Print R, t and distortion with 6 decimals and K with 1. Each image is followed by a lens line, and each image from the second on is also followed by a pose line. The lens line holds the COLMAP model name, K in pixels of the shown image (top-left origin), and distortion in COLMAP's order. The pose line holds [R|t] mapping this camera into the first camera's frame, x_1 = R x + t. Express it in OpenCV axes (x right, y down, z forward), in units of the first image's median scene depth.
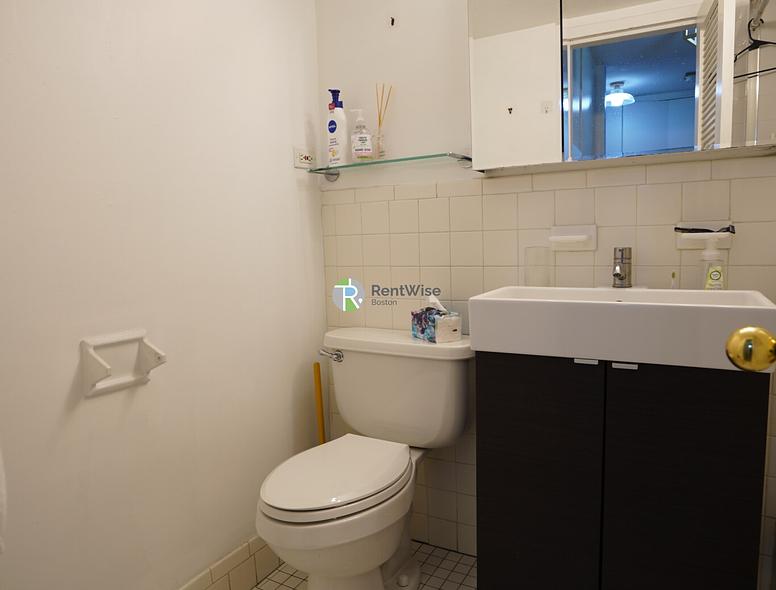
lens RADIAL K [[535.8, 0, 388.0], [0, 535.8, 295.0], [0, 0, 1]] dist [-0.066338, 0.000529]
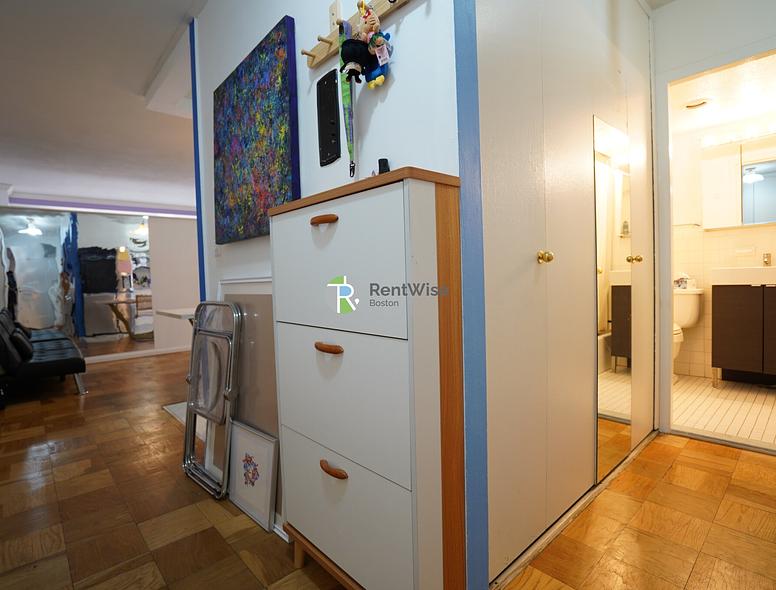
lens RADIAL K [[411.0, 0, 386.7], [0, 411.0, 294.4], [0, 0, 1]] dist [-0.061924, 0.028469]
pose [[0.951761, 0.013868, -0.306525, -0.812954], [-0.032227, 0.997971, -0.054915, 0.298485], [0.305142, 0.062144, 0.950277, -1.584701]]
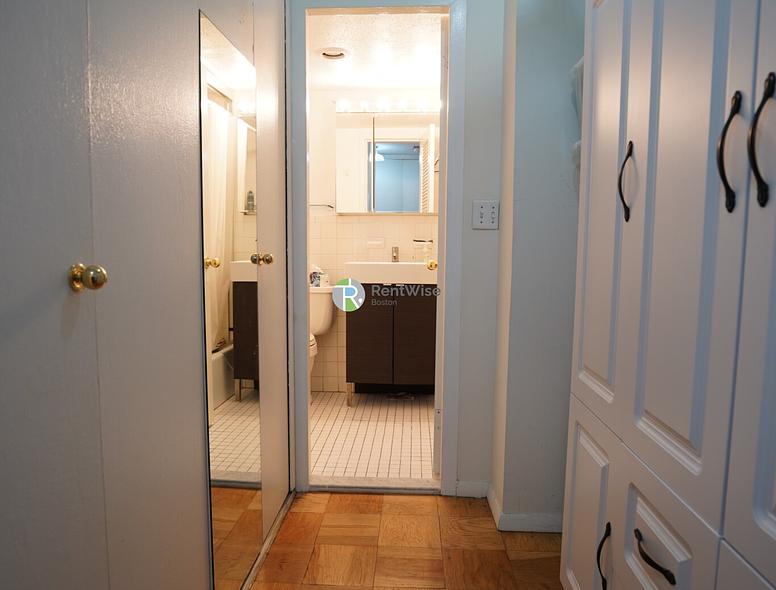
lens RADIAL K [[535.8, 0, 388.0], [0, 535.8, 295.0], [0, 0, 1]] dist [-0.066338, 0.000529]
pose [[0.890099, -0.004515, 0.455745, -0.723707], [0.014785, 0.999711, -0.018971, 0.180197], [-0.455528, 0.023624, 0.889908, -1.214487]]
